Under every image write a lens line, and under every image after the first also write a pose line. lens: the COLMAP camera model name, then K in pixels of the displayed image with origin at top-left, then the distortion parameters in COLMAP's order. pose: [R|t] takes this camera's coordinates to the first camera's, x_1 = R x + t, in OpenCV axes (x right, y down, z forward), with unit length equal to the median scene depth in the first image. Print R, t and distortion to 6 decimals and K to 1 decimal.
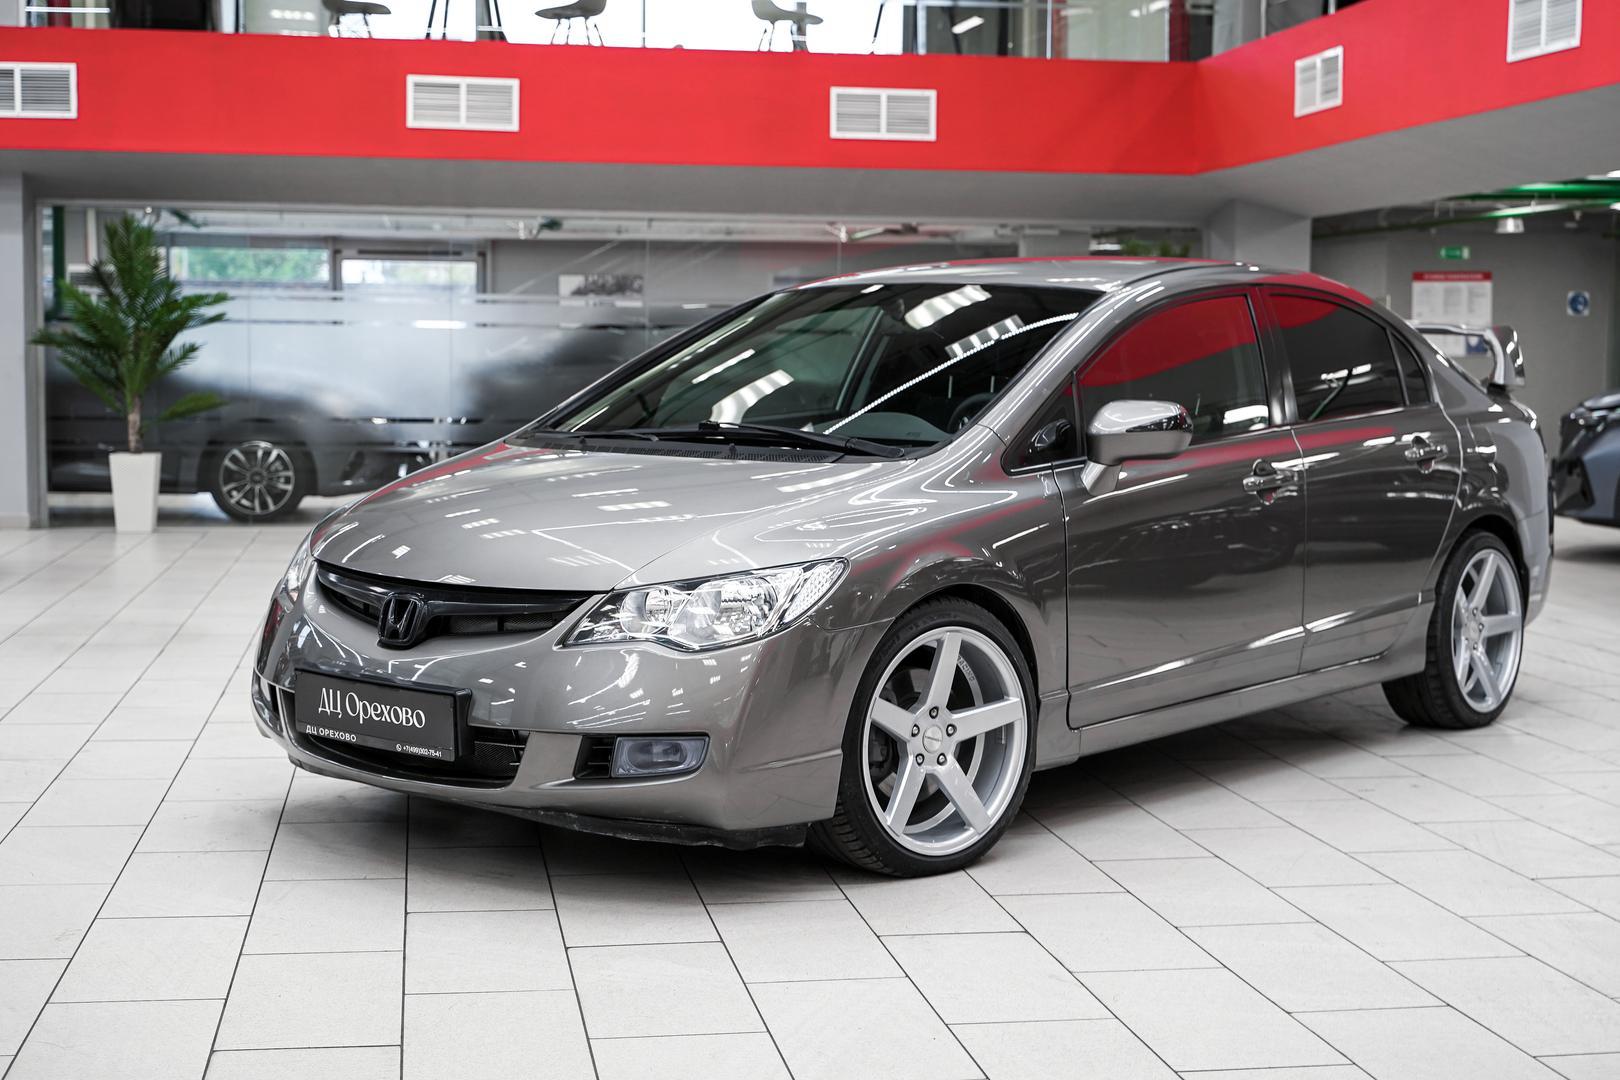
lens RADIAL K [[2307.4, 0, 795.8], [0, 2307.4, 534.0], [0, 0, 1]] dist [-0.003745, 0.000000]
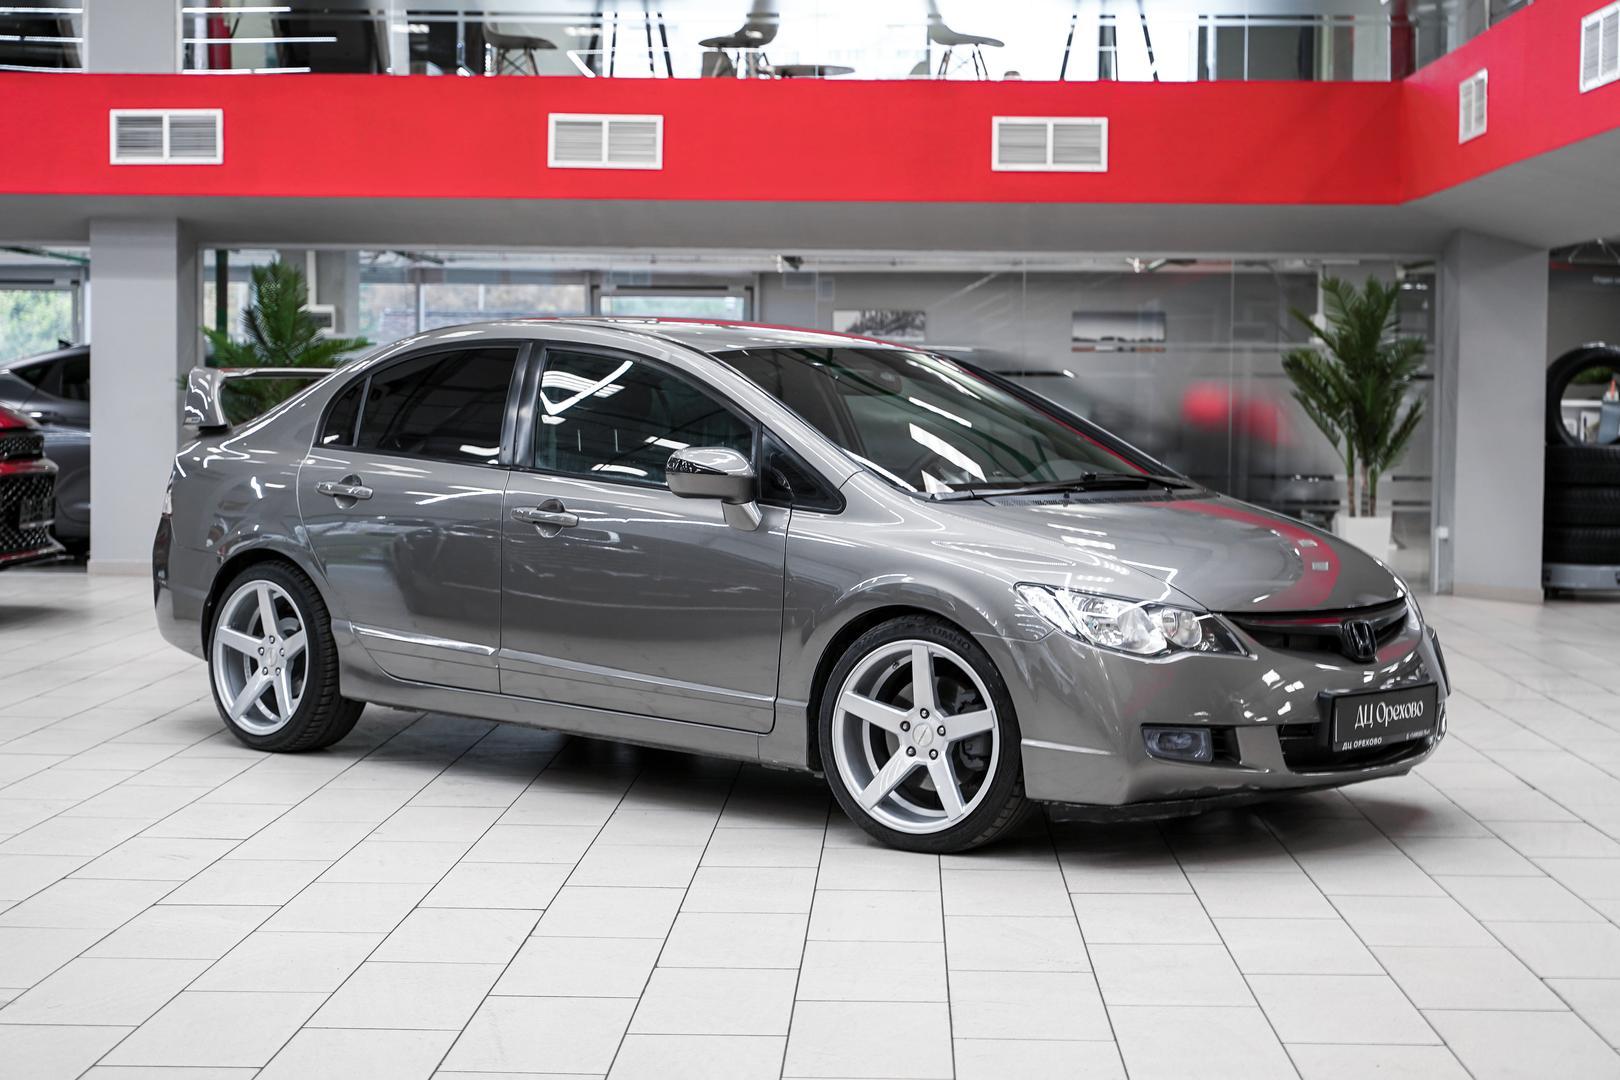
lens RADIAL K [[2707.6, 0, 815.4], [0, 2707.6, 550.7], [0, 0, 1]] dist [-0.022283, 0.000000]
pose [[0.983413, 0.010573, -0.181069, 0.145317], [-0.014054, 0.999740, -0.017955, 0.003835], [0.180833, 0.020202, 0.983306, -0.093036]]
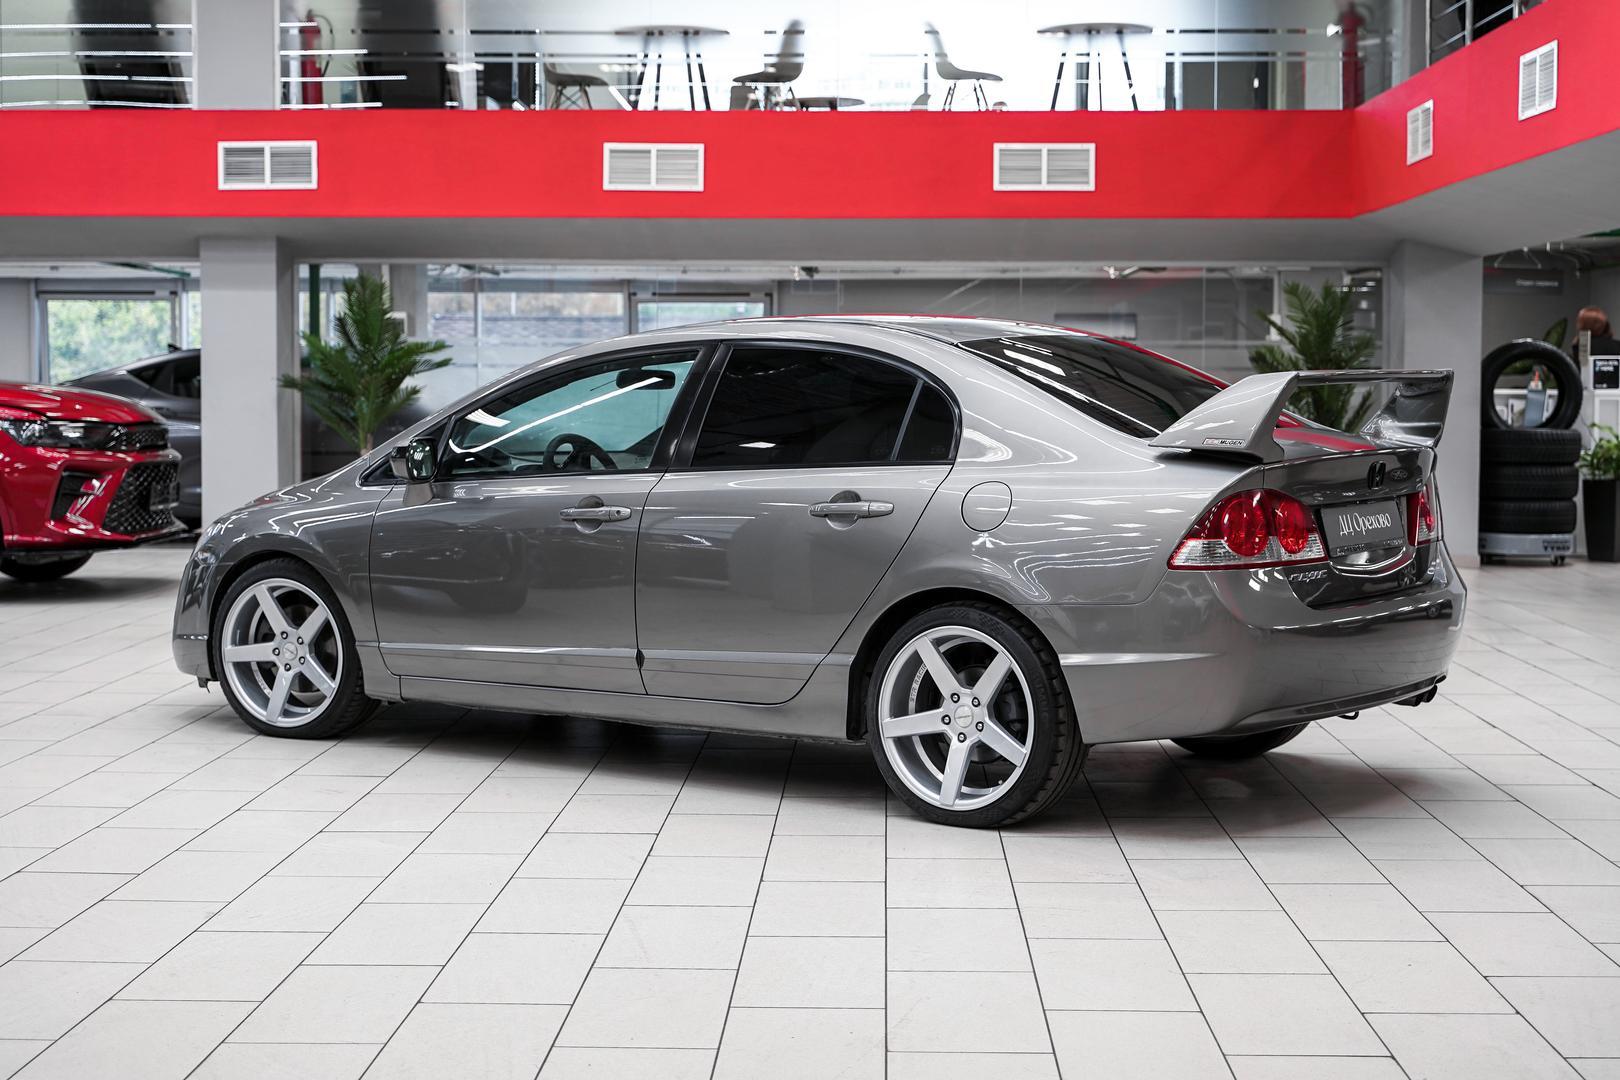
lens RADIAL K [[2410.2, 0, 809.2], [0, 2410.2, 529.6], [0, 0, 1]] dist [-0.024026, 0.000000]
pose [[0.983408, 0.004766, -0.181344, 0.133972], [-0.007954, 0.999826, -0.016857, 0.004847], [0.181232, 0.018020, 0.983275, -0.109565]]
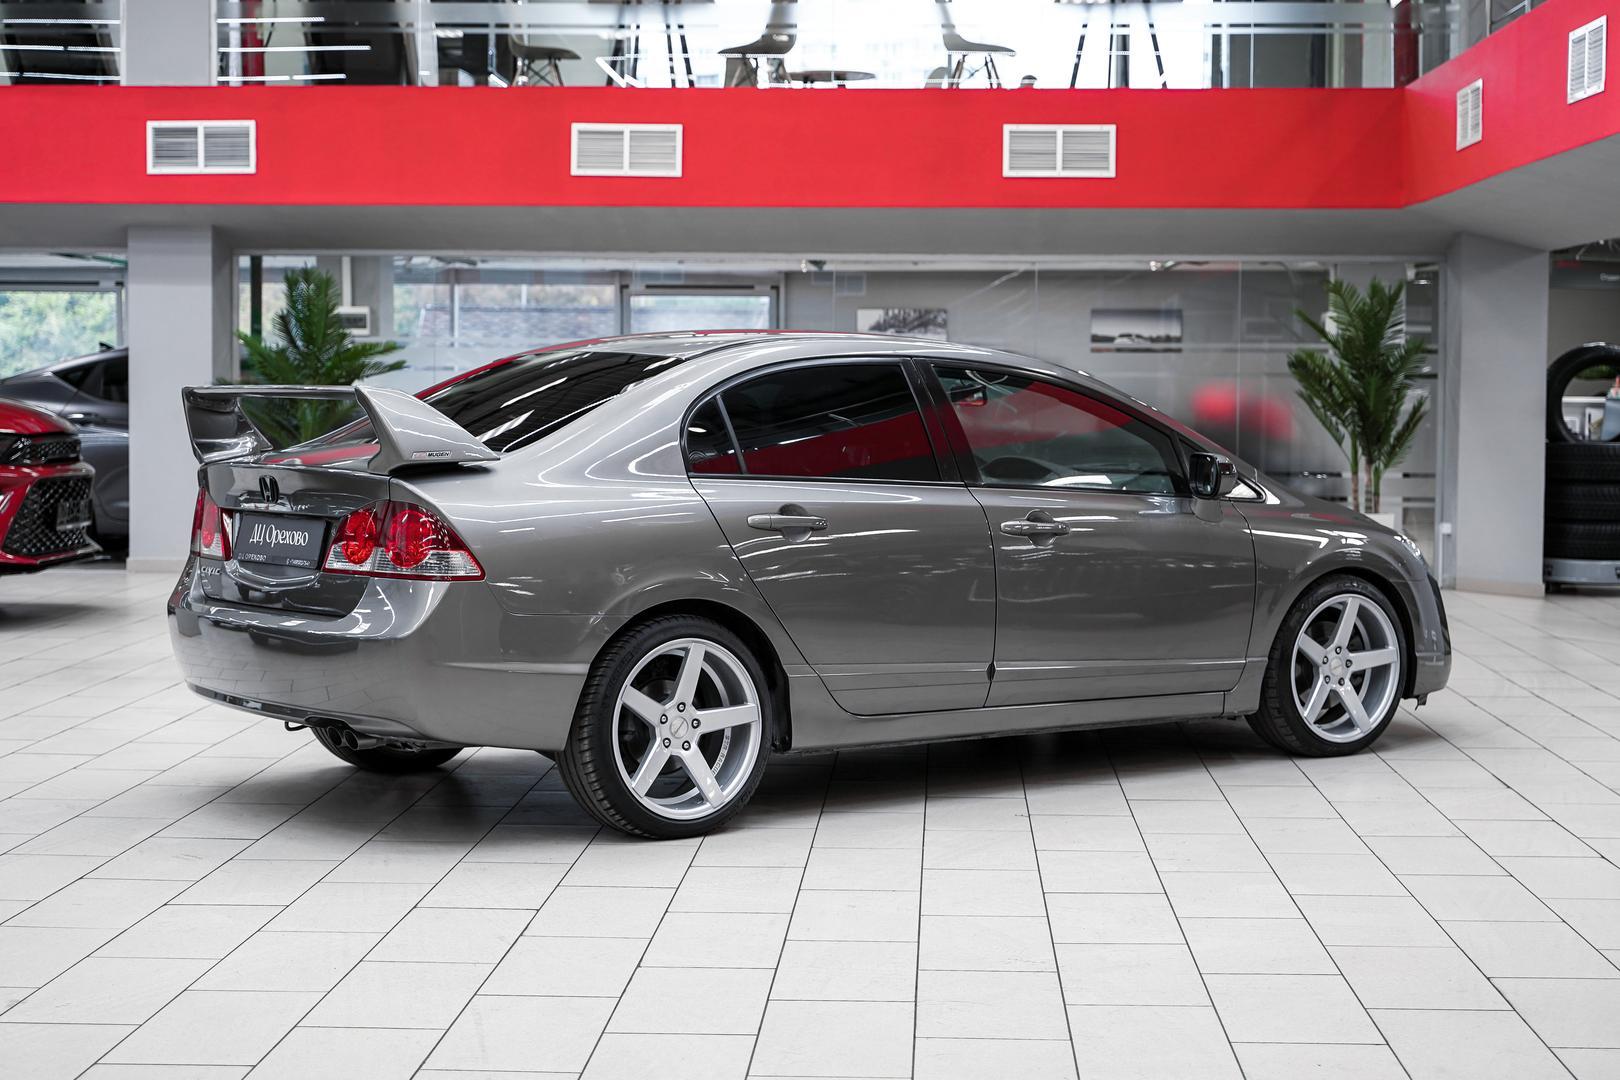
lens RADIAL K [[2657.3, 0, 811.3], [0, 2657.3, 538.9], [0, 0, 1]] dist [-0.016322, 0.000000]
pose [[0.980448, 0.008808, -0.196579, 0.155839], [-0.012403, 0.999777, -0.017065, -0.000574], [0.196385, 0.019170, 0.980339, -0.100510]]
